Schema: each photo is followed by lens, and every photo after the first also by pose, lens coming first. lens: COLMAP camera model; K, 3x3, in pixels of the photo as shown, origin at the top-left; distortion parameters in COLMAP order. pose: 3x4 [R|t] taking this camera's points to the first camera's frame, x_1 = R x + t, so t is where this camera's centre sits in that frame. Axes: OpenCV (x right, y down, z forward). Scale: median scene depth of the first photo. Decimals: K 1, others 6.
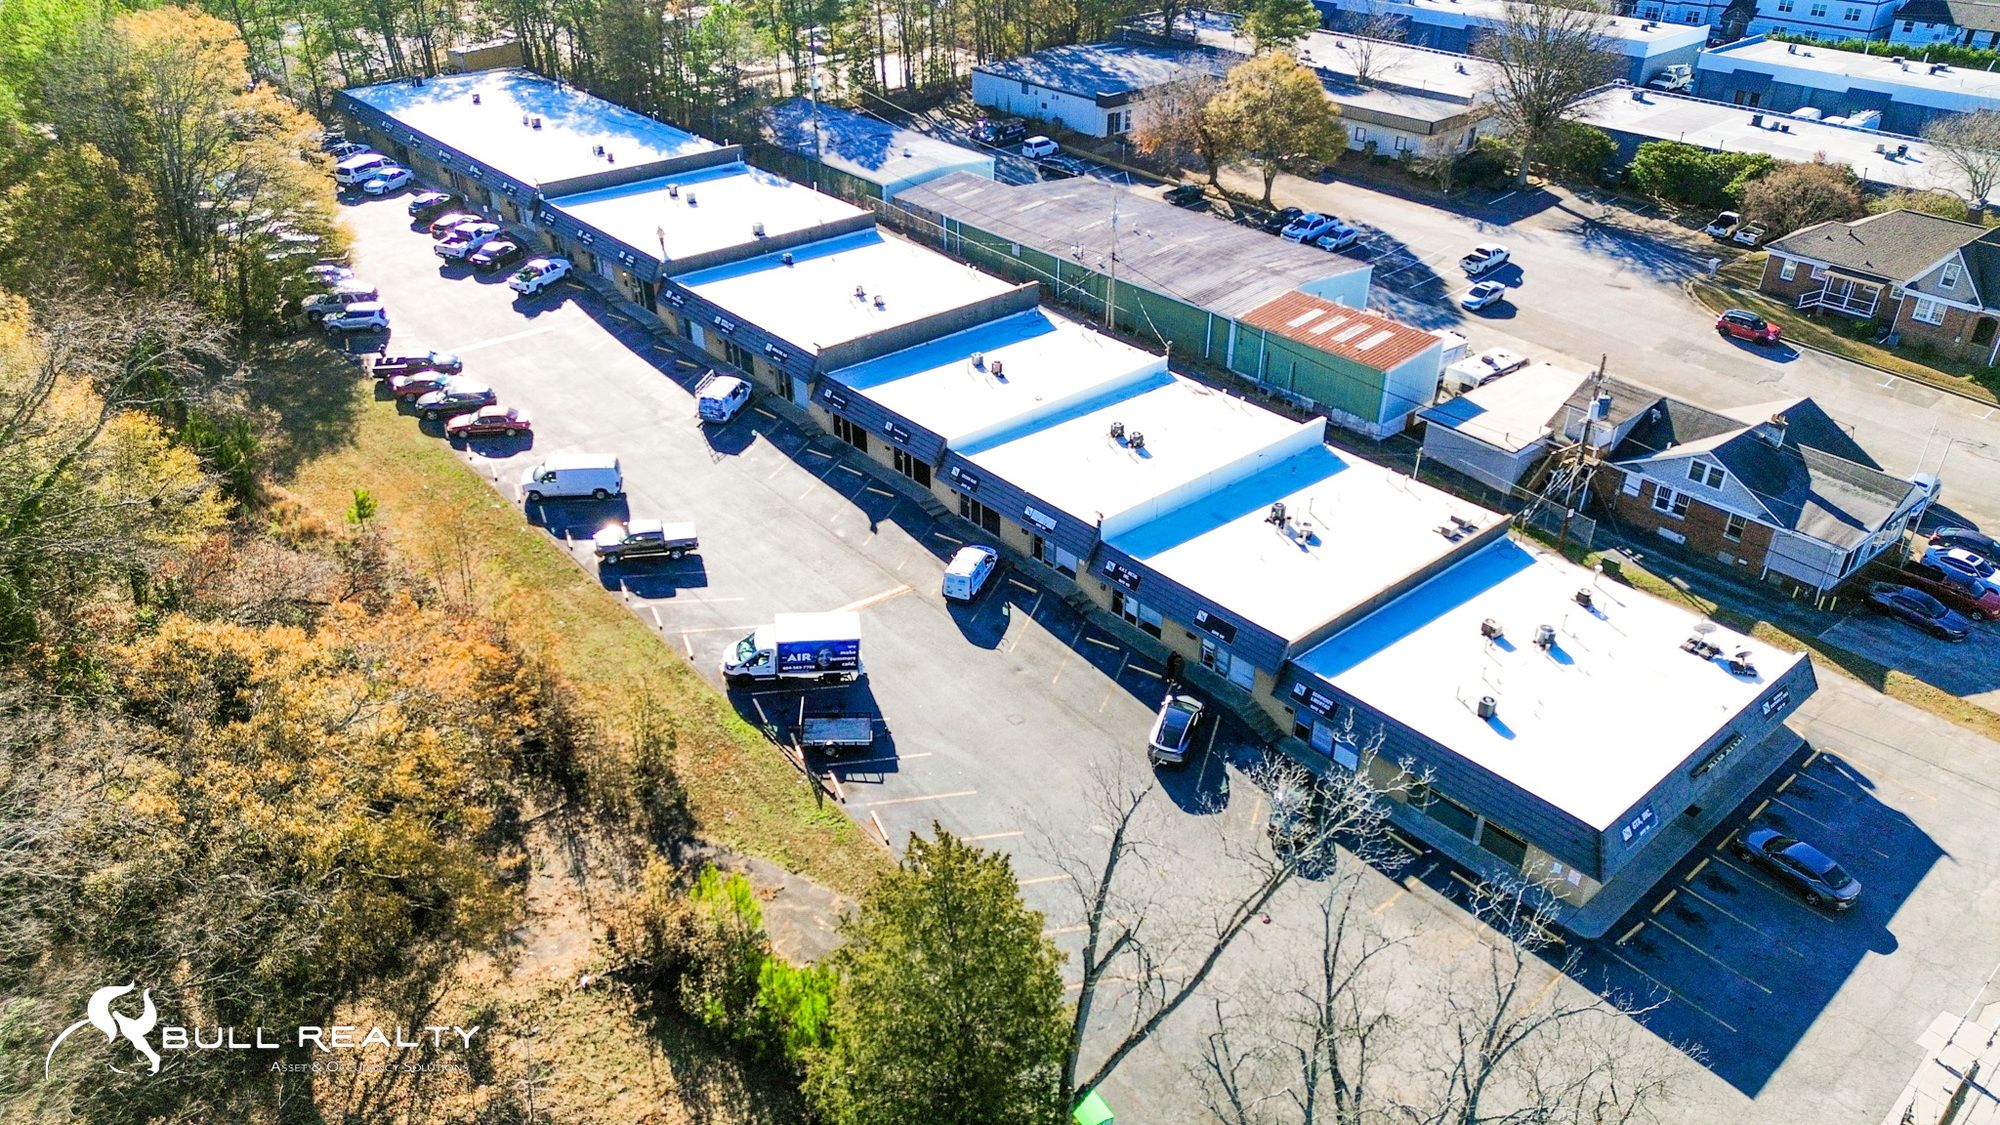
lens RADIAL K [[1403.5, 0, 1009.0], [0, 1403.5, 543.8], [0, 0, 1]] dist [0.076481, -0.073917]
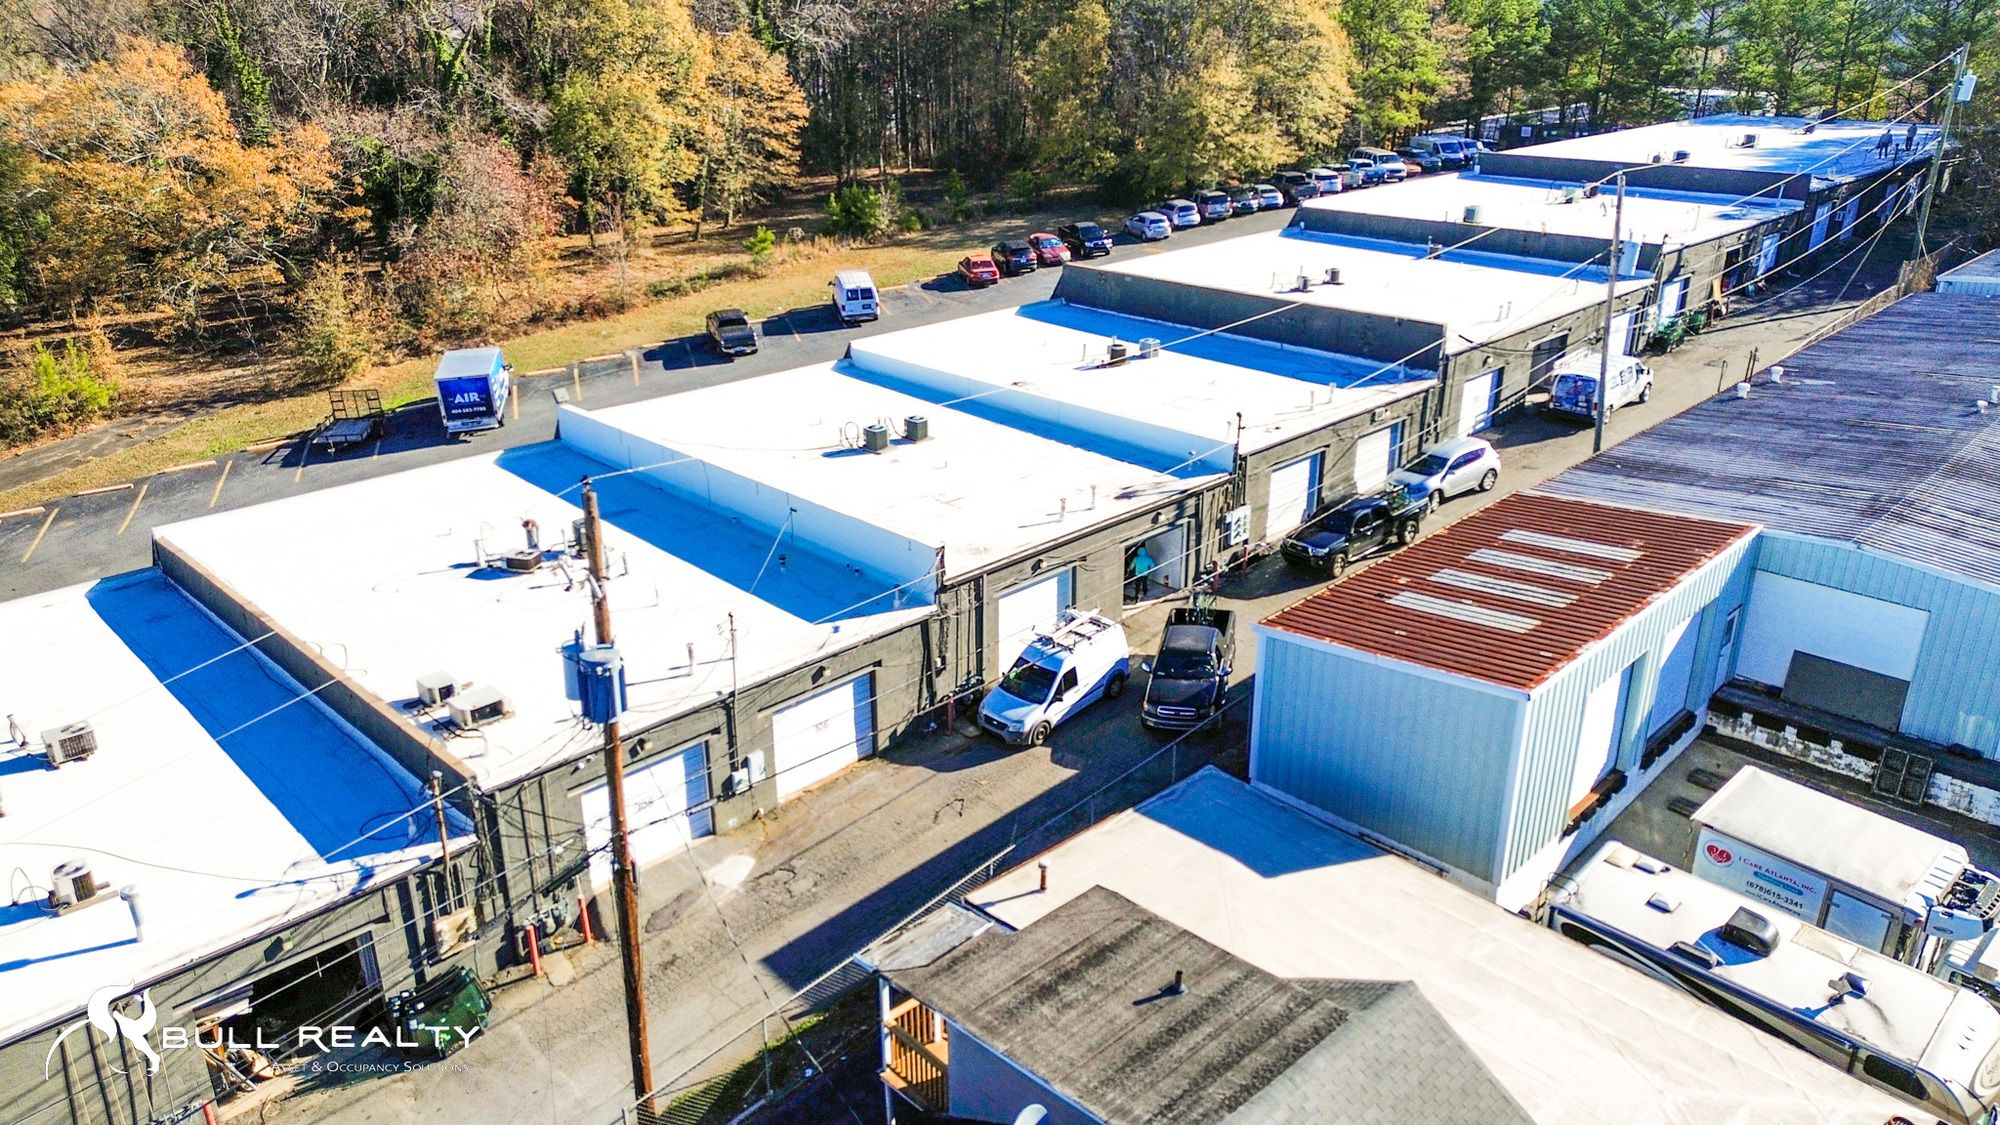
lens RADIAL K [[1403.5, 0, 1007.7], [0, 1403.5, 556.3], [0, 0, 1]] dist [0.076481, -0.073917]
pose [[0.059972, 0.363116, -0.929812, 0.595857], [-0.503115, 0.815514, 0.286028, -0.210061], [0.862136, 0.450649, 0.231597, 0.886974]]
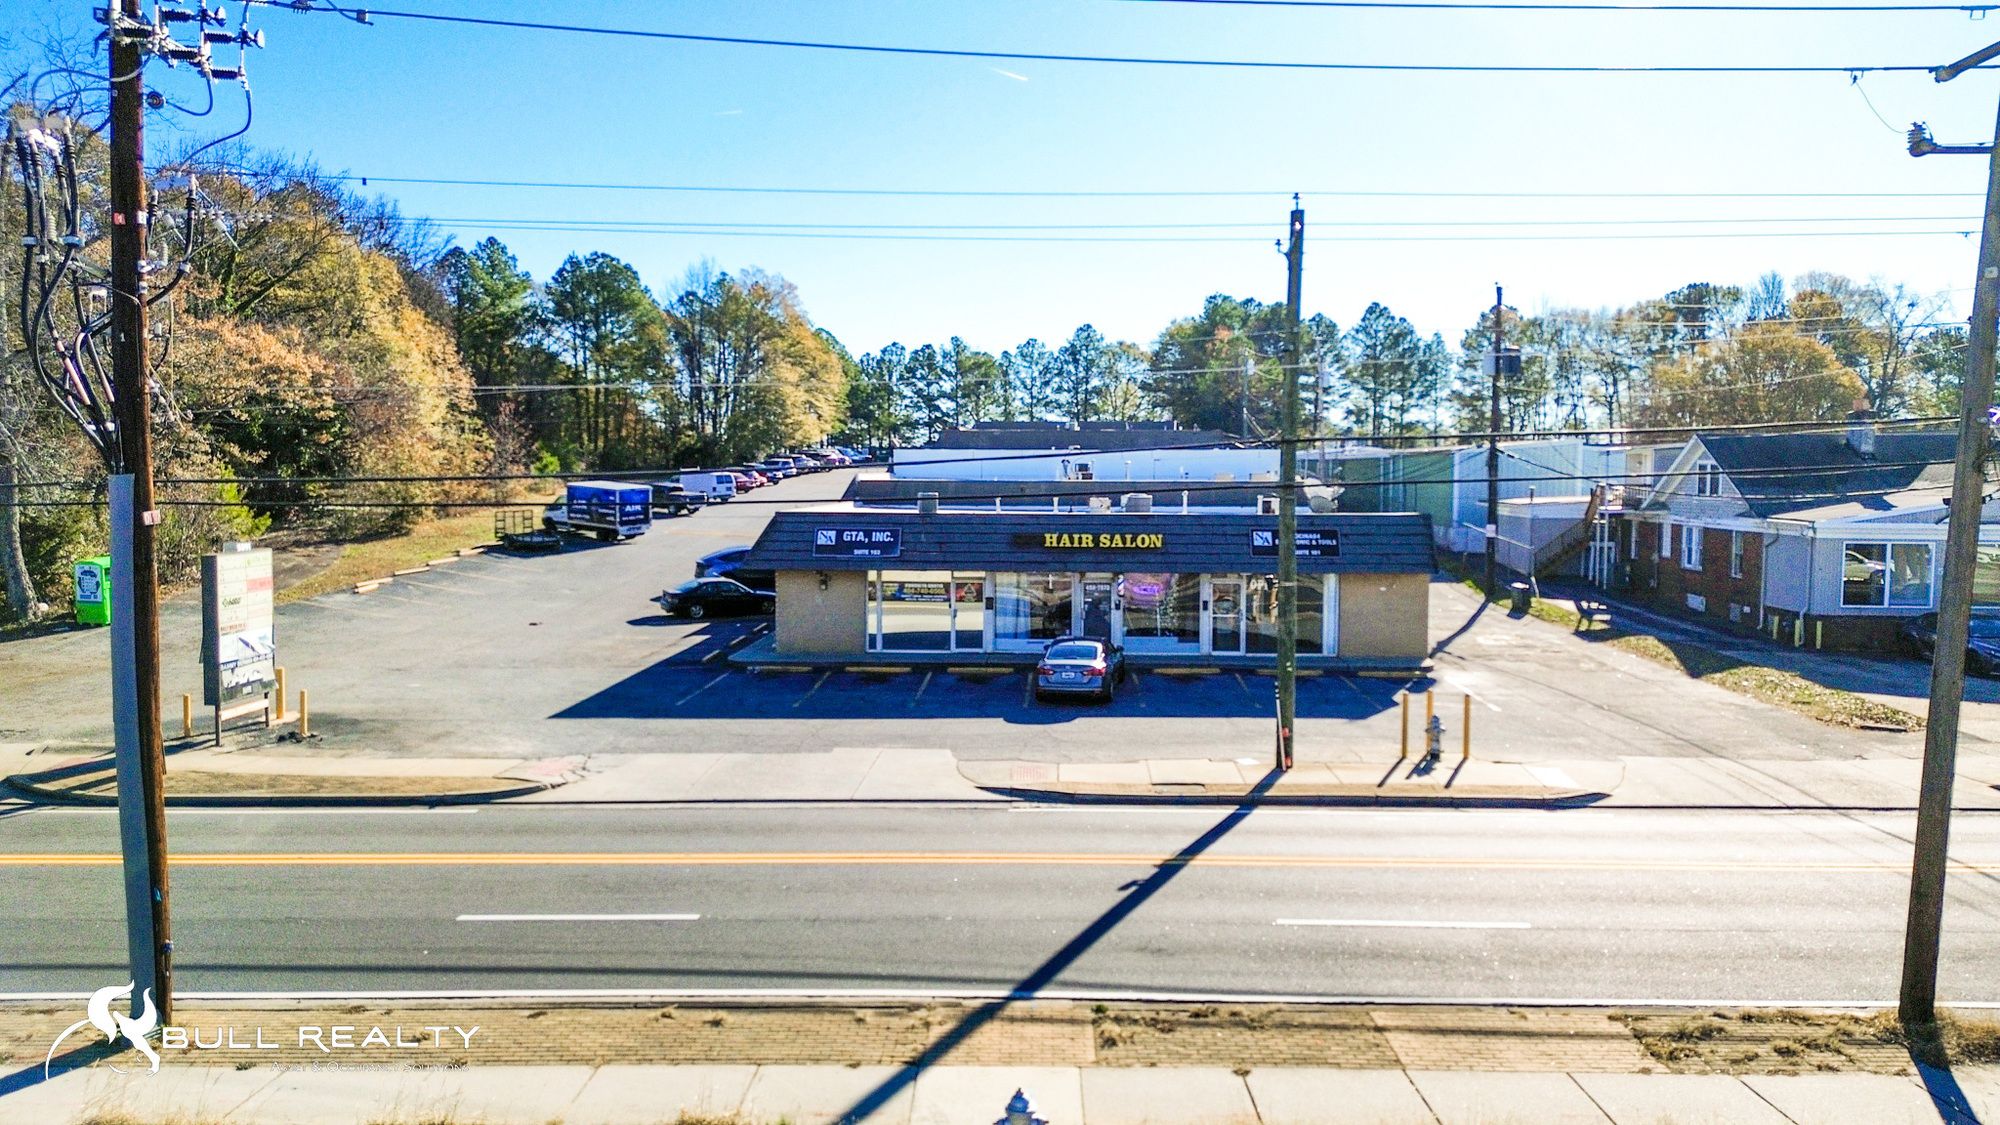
lens RADIAL K [[1403.5, 0, 996.8], [0, 1403.5, 570.6], [0, 0, 1]] dist [0.076481, -0.073917]
pose [[0.712970, 0.045842, -0.699695, 0.644920], [-0.353966, 0.884917, -0.302705, 0.261855], [0.605295, 0.463488, 0.647145, 0.398739]]
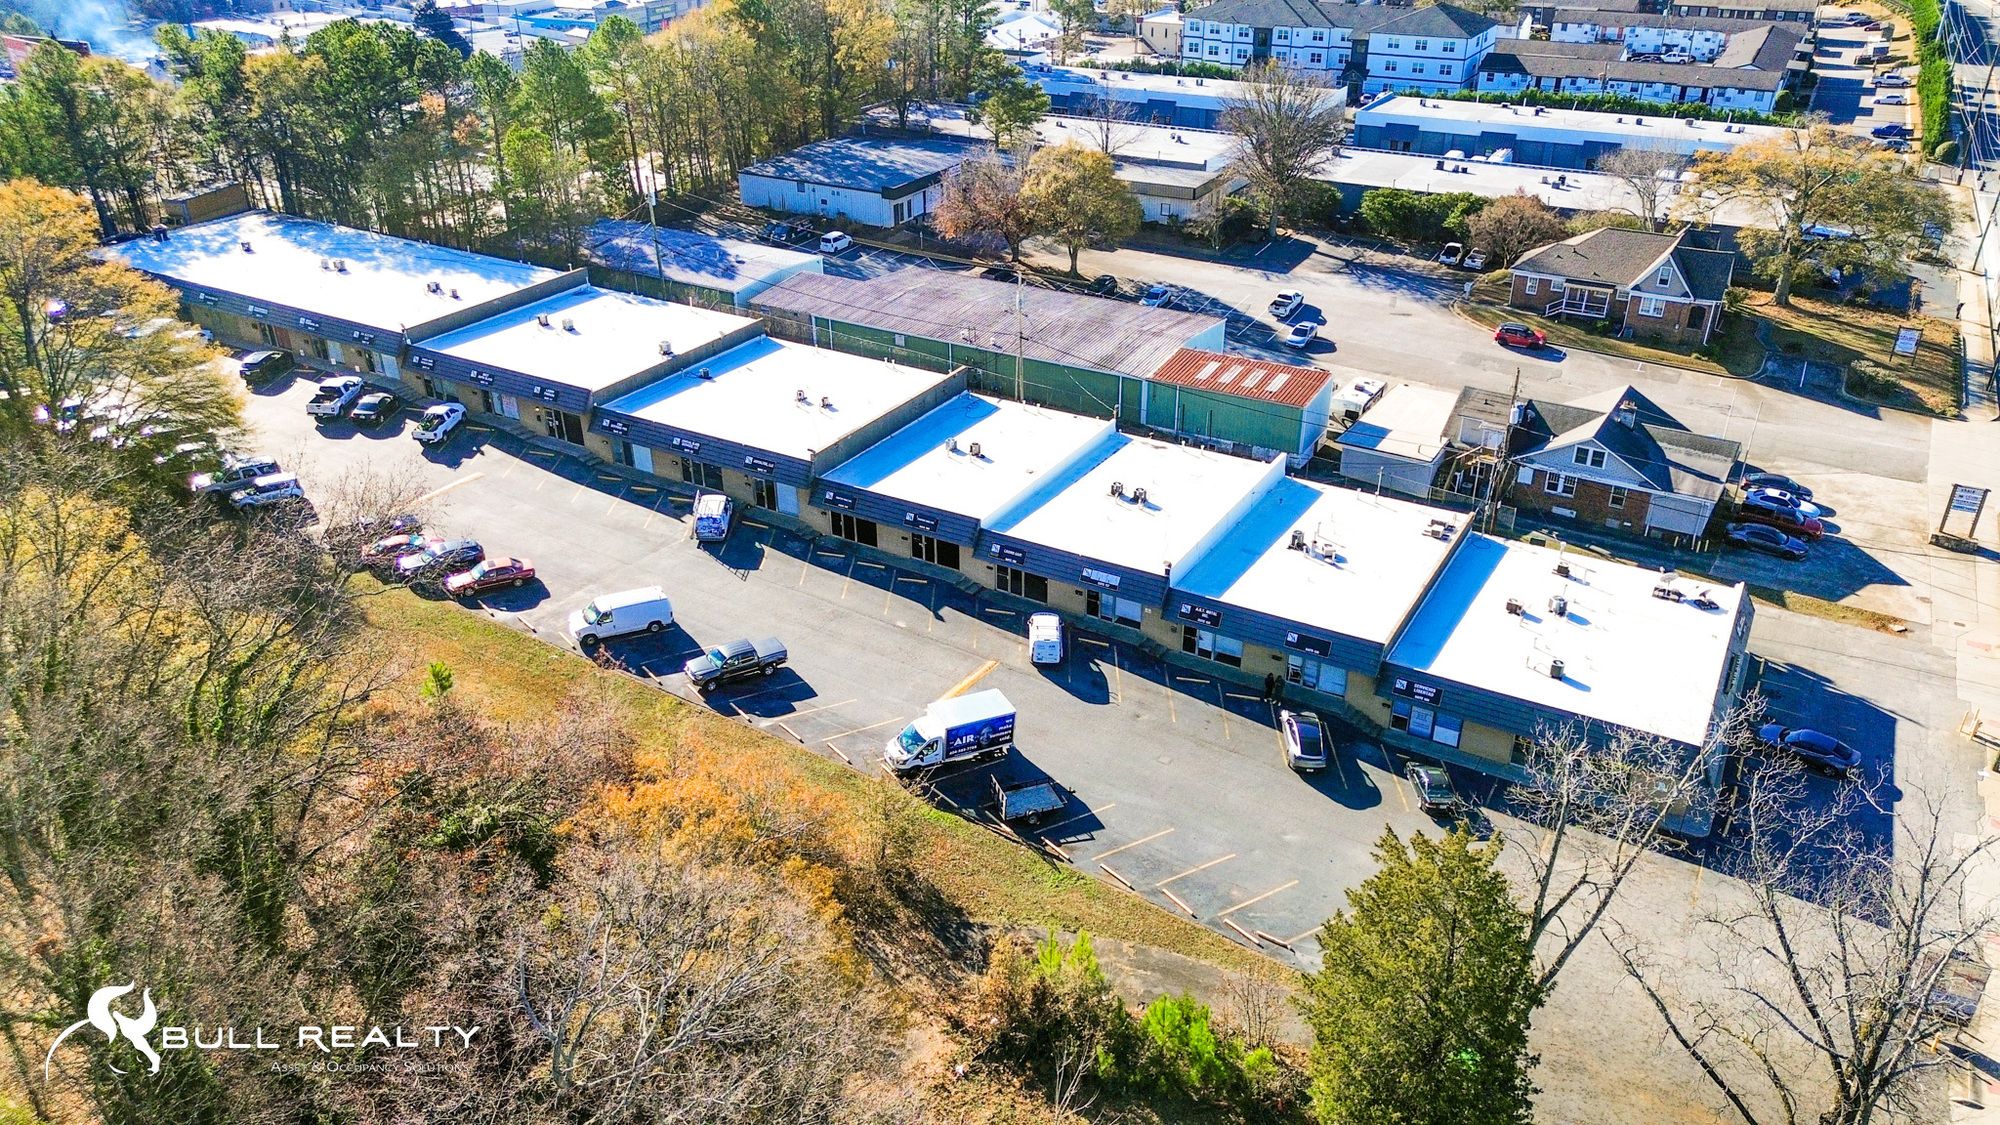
lens RADIAL K [[1403.5, 0, 1001.3], [0, 1403.5, 551.6], [0, 0, 1]] dist [0.076481, -0.073917]
pose [[0.950637, -0.152920, 0.270008, -0.296652], [0.165288, 0.985964, -0.023539, -0.022101], [-0.262619, 0.067006, 0.962570, -0.018190]]
